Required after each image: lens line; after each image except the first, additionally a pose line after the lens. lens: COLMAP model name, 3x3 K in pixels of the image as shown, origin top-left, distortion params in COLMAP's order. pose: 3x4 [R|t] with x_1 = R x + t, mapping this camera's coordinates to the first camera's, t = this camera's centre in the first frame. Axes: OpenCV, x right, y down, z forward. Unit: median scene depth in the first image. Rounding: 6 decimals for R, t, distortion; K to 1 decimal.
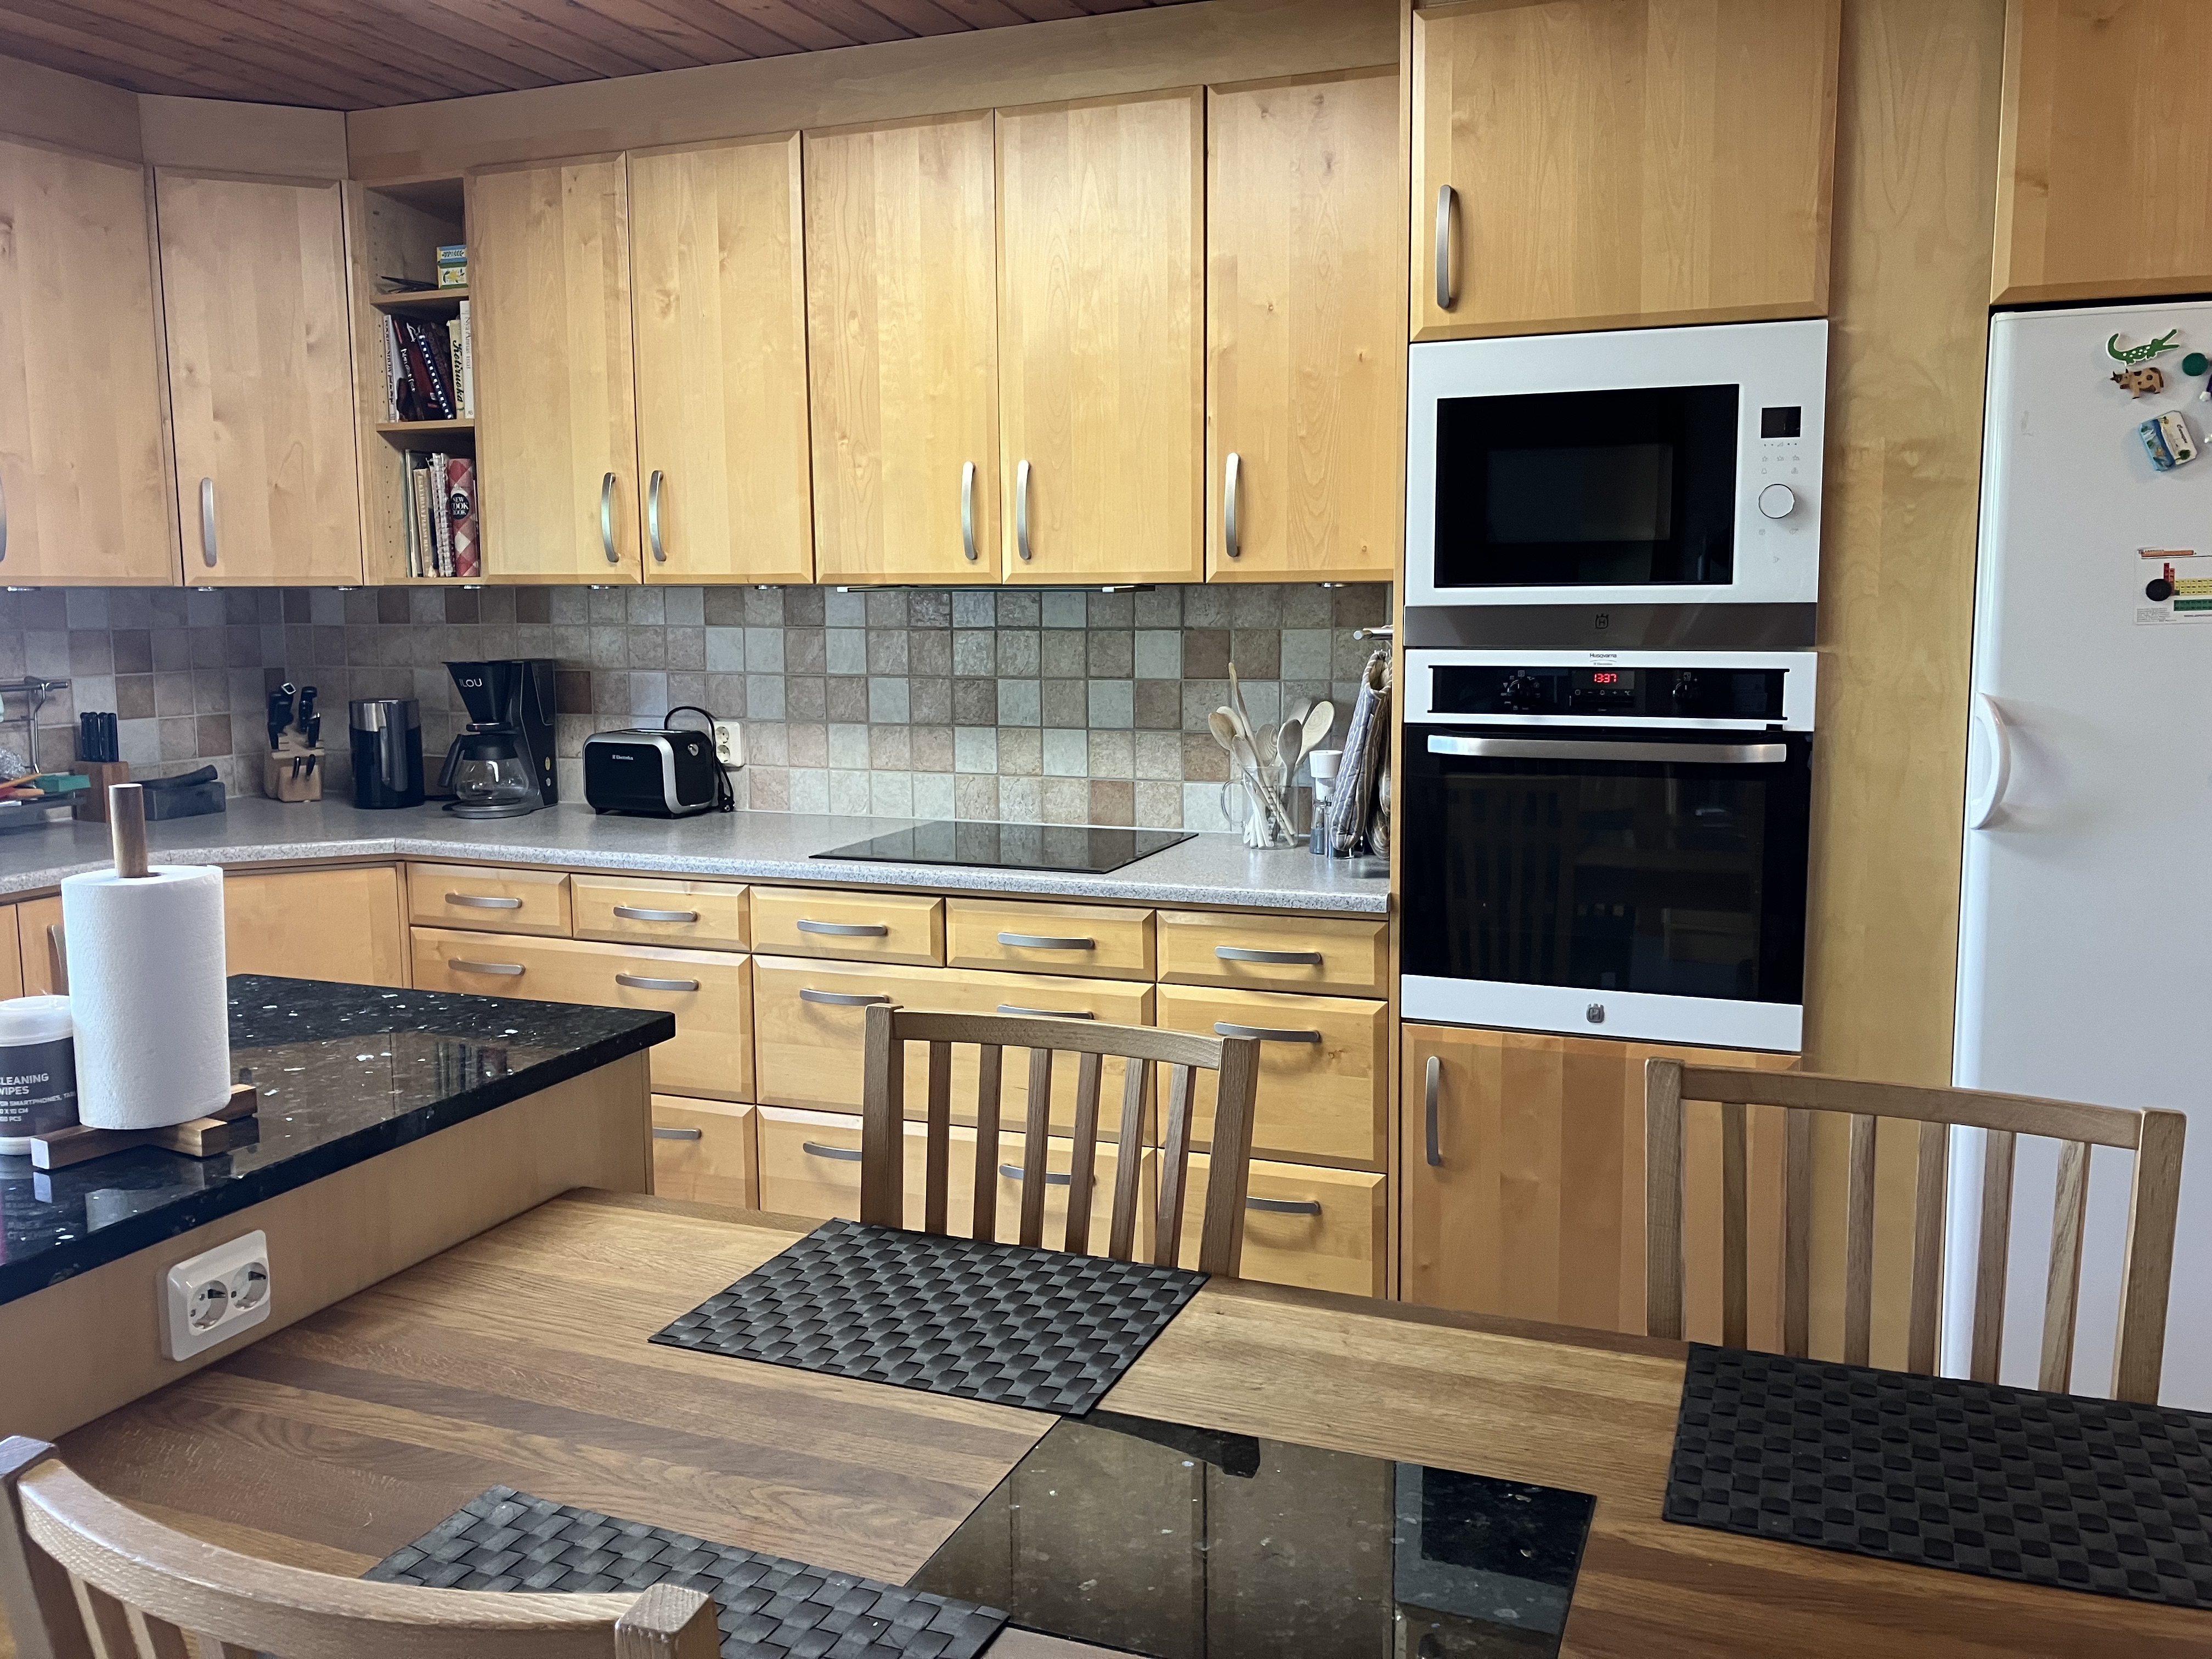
lens RADIAL K [[1827.1, 0, 1108.6], [0, 1827.1, 818.4], [0, 0, 1]] dist [0.038844, -0.046917]
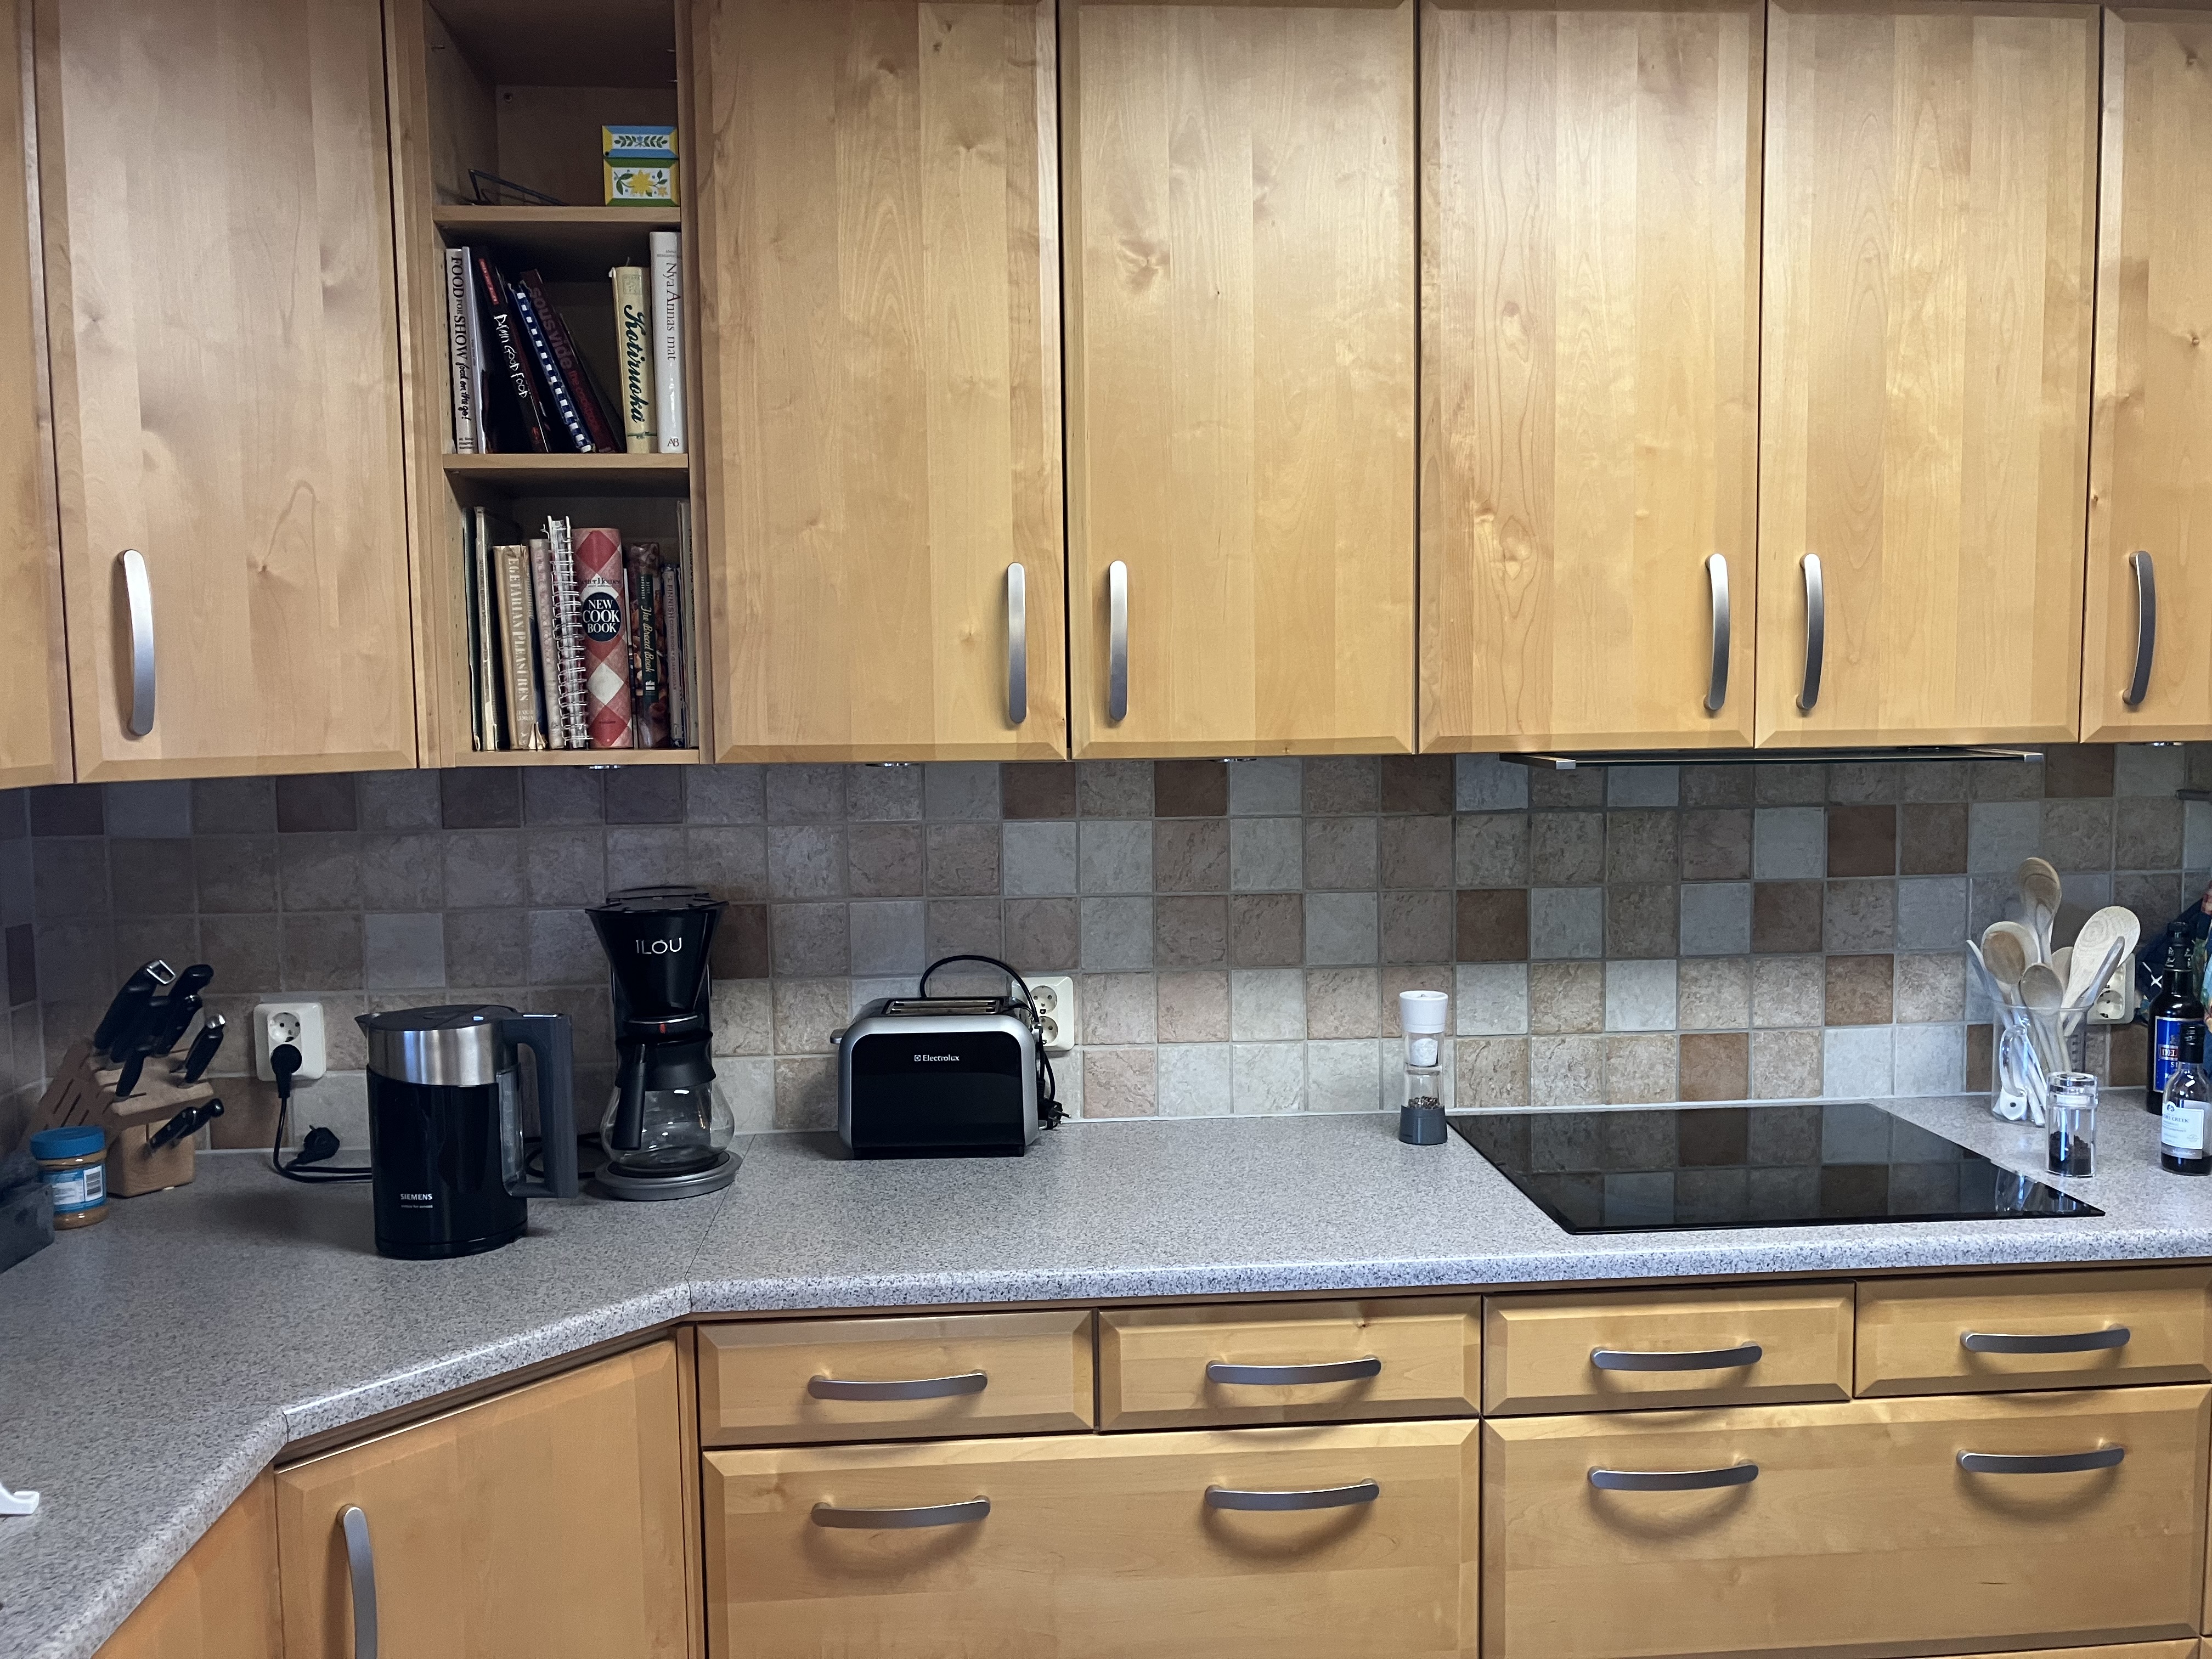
lens RADIAL K [[1827.1, 0, 1105.0], [0, 1827.1, 845.4], [0, 0, 1]] dist [0.038844, -0.046917]
pose [[0.892264, -0.044237, 0.449342, -0.492427], [0.064409, 0.997482, -0.029698, -0.082898], [-0.446897, 0.055440, 0.892866, 0.489255]]
